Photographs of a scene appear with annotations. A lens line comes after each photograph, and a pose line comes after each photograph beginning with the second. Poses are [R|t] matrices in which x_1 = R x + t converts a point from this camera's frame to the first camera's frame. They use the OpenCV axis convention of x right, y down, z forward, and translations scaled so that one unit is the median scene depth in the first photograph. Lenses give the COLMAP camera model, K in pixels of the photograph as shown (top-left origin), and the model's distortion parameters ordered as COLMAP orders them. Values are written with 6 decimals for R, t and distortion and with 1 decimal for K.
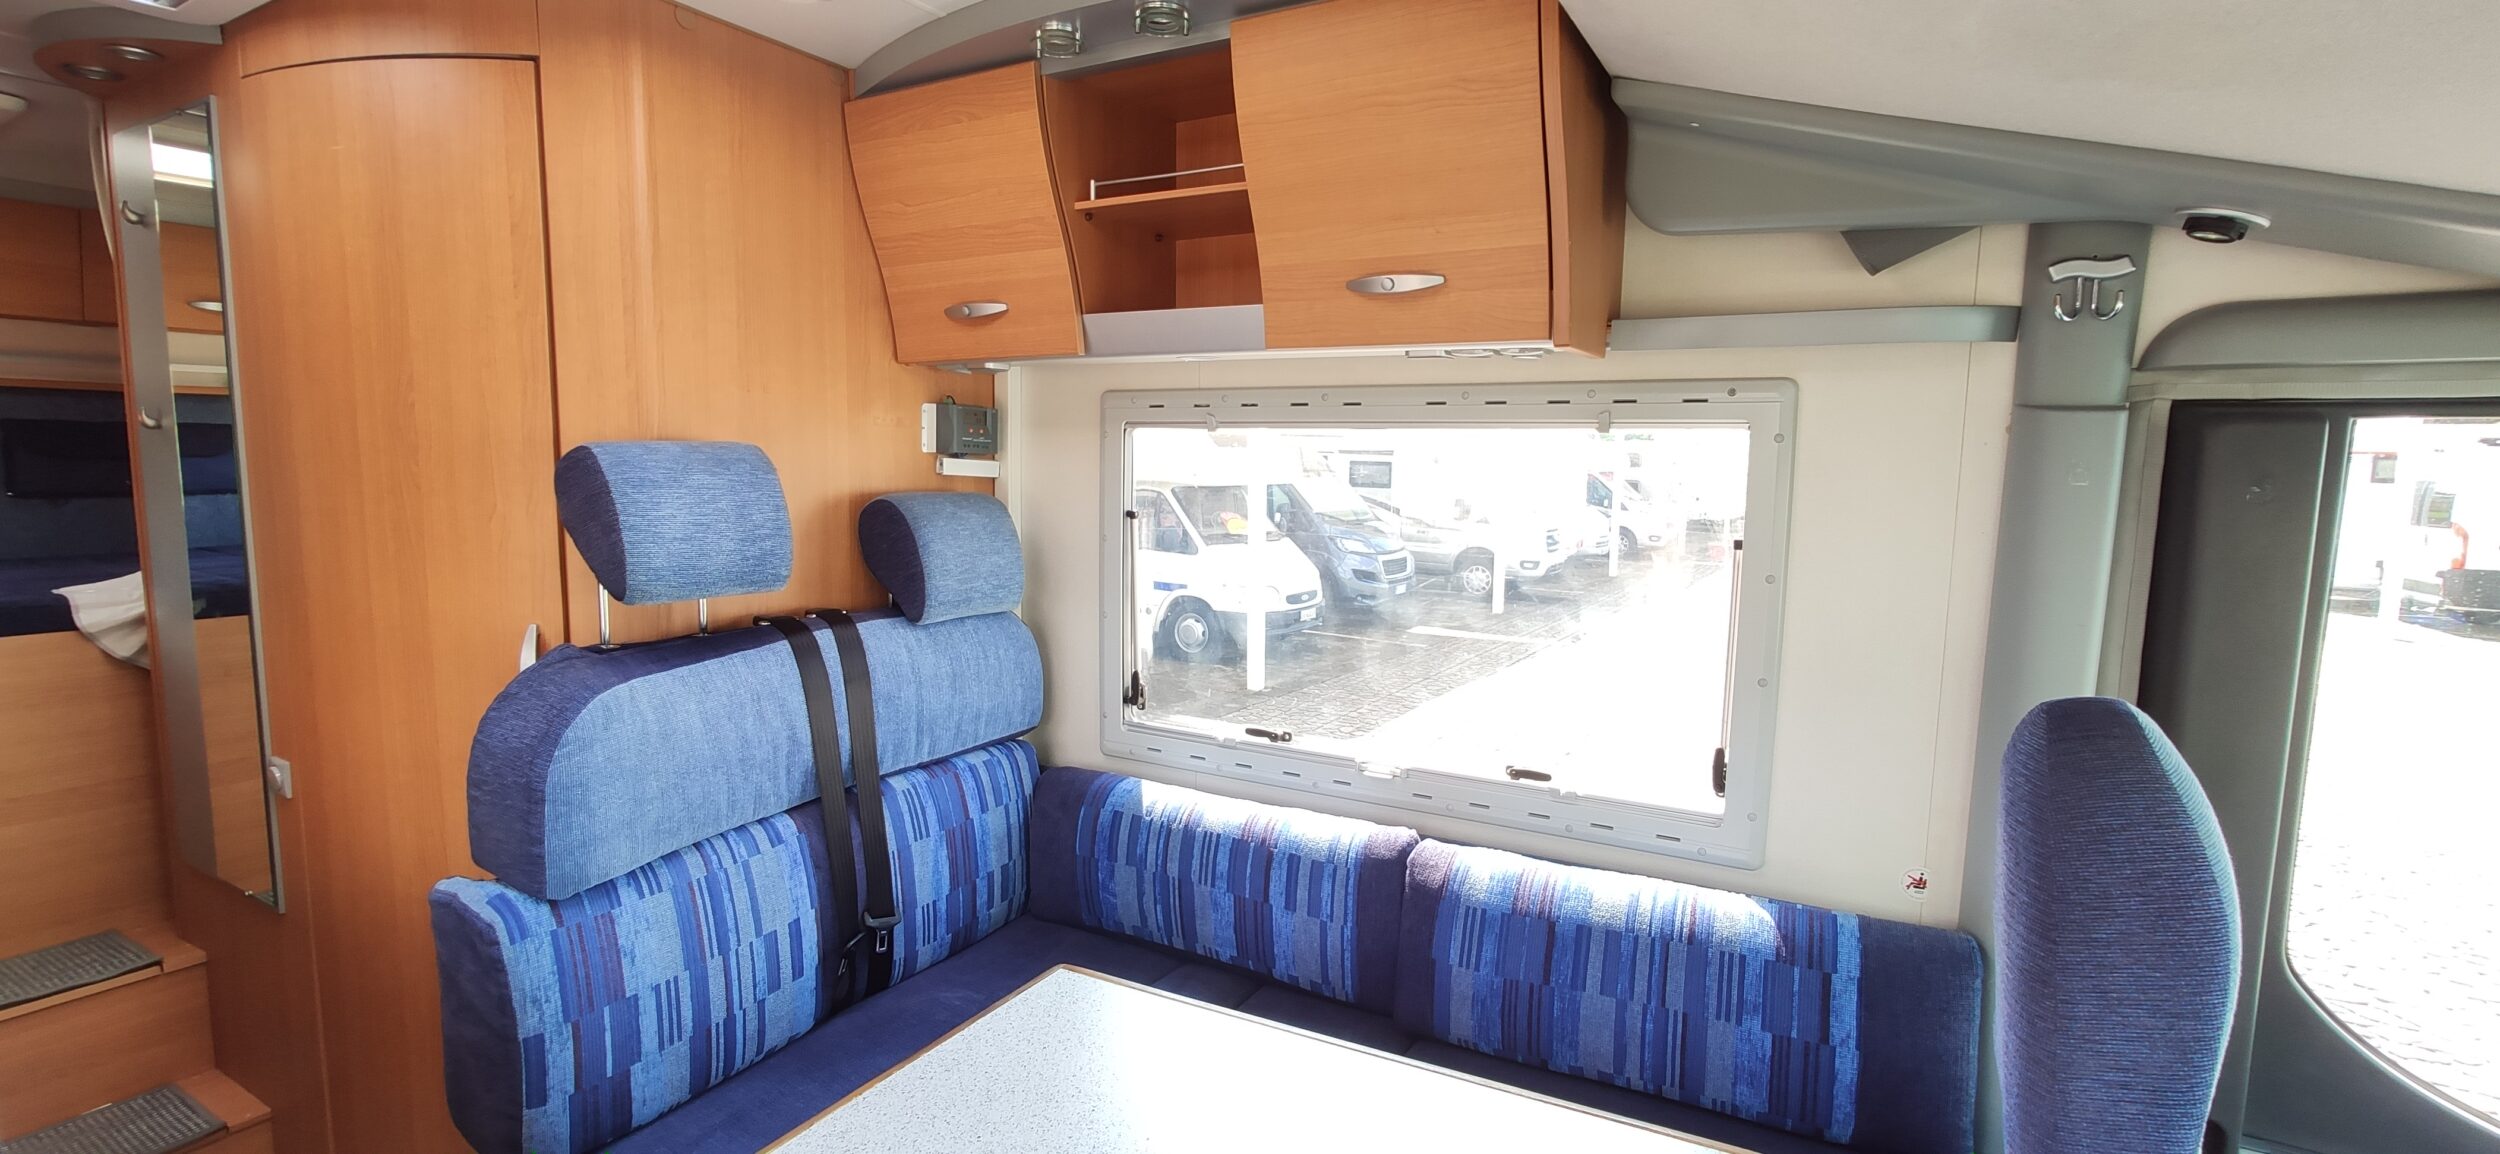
lens RADIAL K [[1069.5, 0, 1260.4], [0, 1069.5, 584.3], [0, 0, 1]] dist [-0.035540, 0.004636]
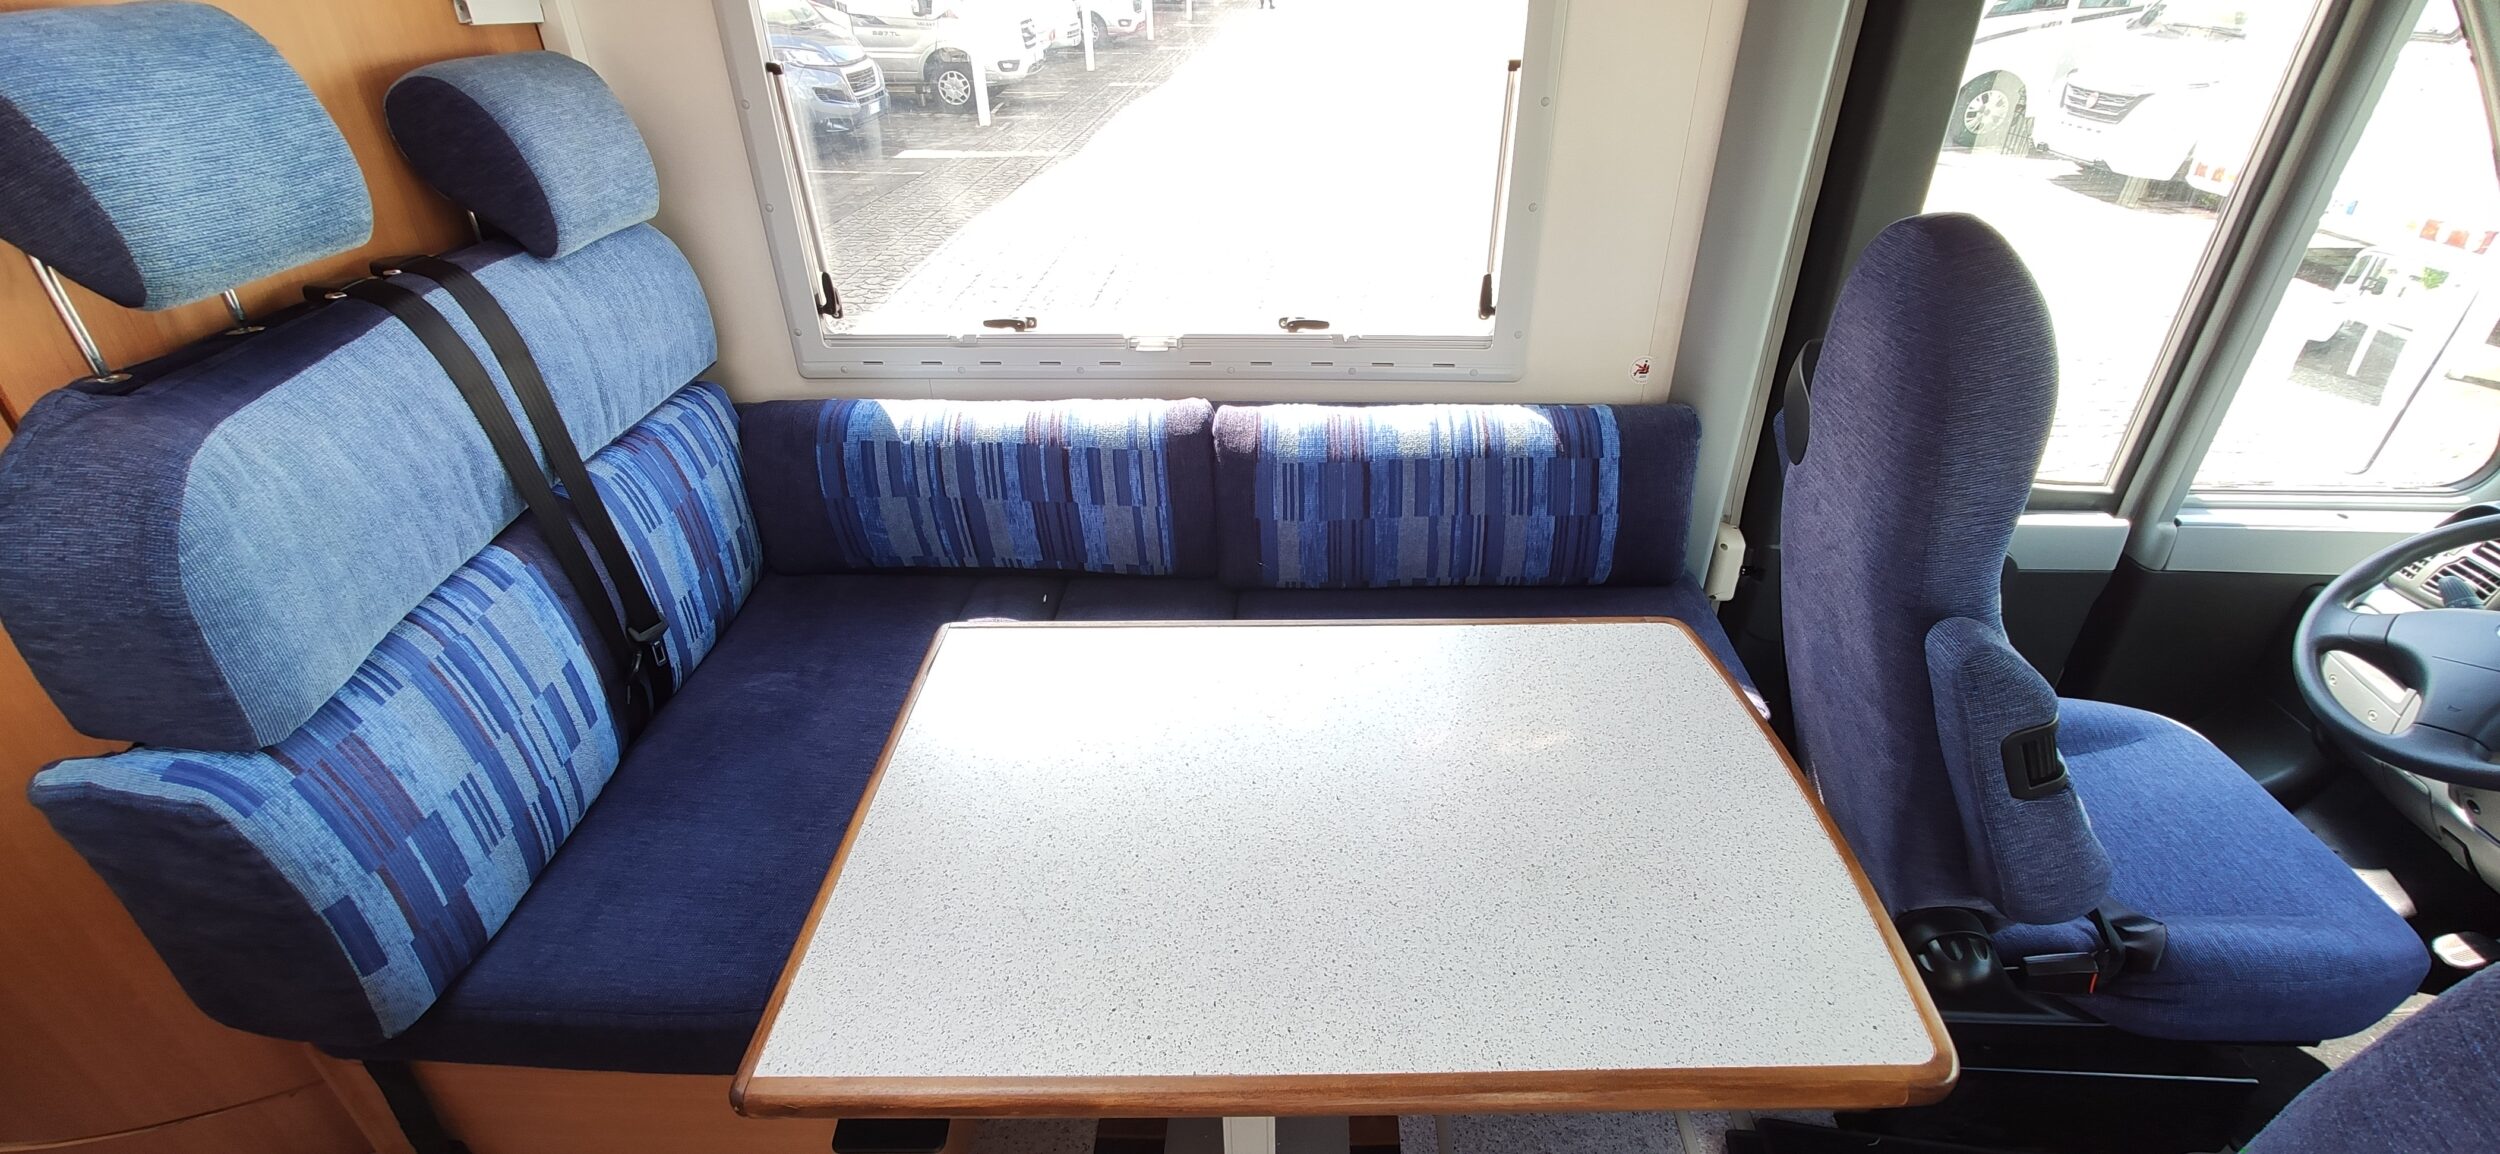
lens RADIAL K [[1069.5, 0, 1259.7], [0, 1069.5, 592.7], [0, 0, 1]] dist [-0.035540, 0.004636]
pose [[0.886098, -0.261530, 0.382666, -0.259972], [0.070880, 0.892351, 0.445741, -0.051889], [-0.458047, -0.367846, 0.809248, 0.123118]]
